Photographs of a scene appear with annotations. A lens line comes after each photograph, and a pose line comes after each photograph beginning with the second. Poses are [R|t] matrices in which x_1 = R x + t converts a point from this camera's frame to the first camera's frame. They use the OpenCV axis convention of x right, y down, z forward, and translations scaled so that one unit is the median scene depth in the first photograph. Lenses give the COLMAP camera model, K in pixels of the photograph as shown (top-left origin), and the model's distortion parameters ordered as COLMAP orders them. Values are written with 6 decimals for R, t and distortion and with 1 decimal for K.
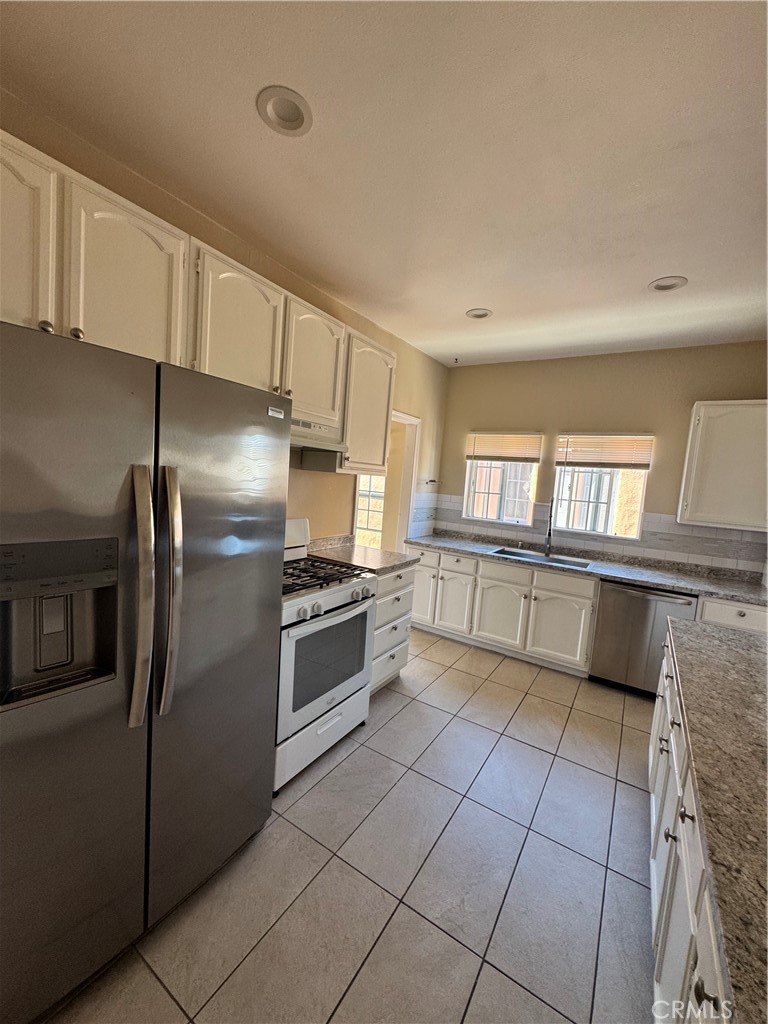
lens RADIAL K [[411.8, 0, 384.0], [0, 411.8, 512.0], [0, 0, 1]] dist [-0.002798, -0.000176]
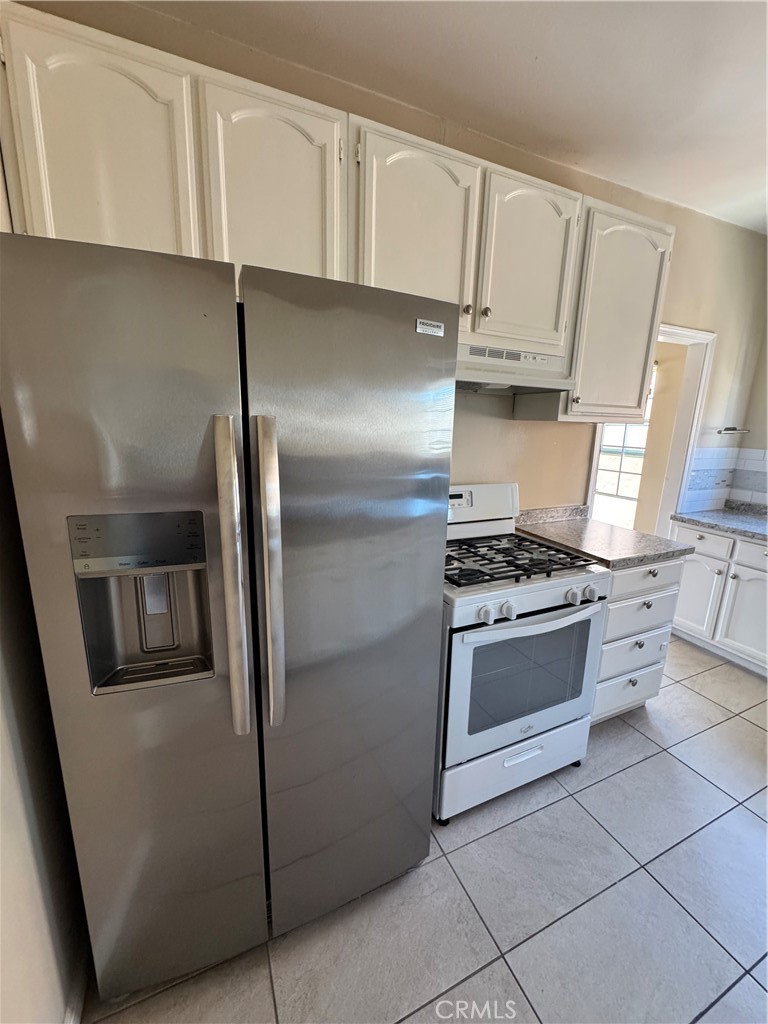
lens RADIAL K [[411.8, 0, 384.0], [0, 411.8, 512.0], [0, 0, 1]] dist [-0.002798, -0.000176]
pose [[0.837161, 0.062710, -0.543349, 0.031586], [-0.008638, 0.994798, 0.101504, -0.007689], [0.546888, -0.080282, 0.833348, 0.228515]]
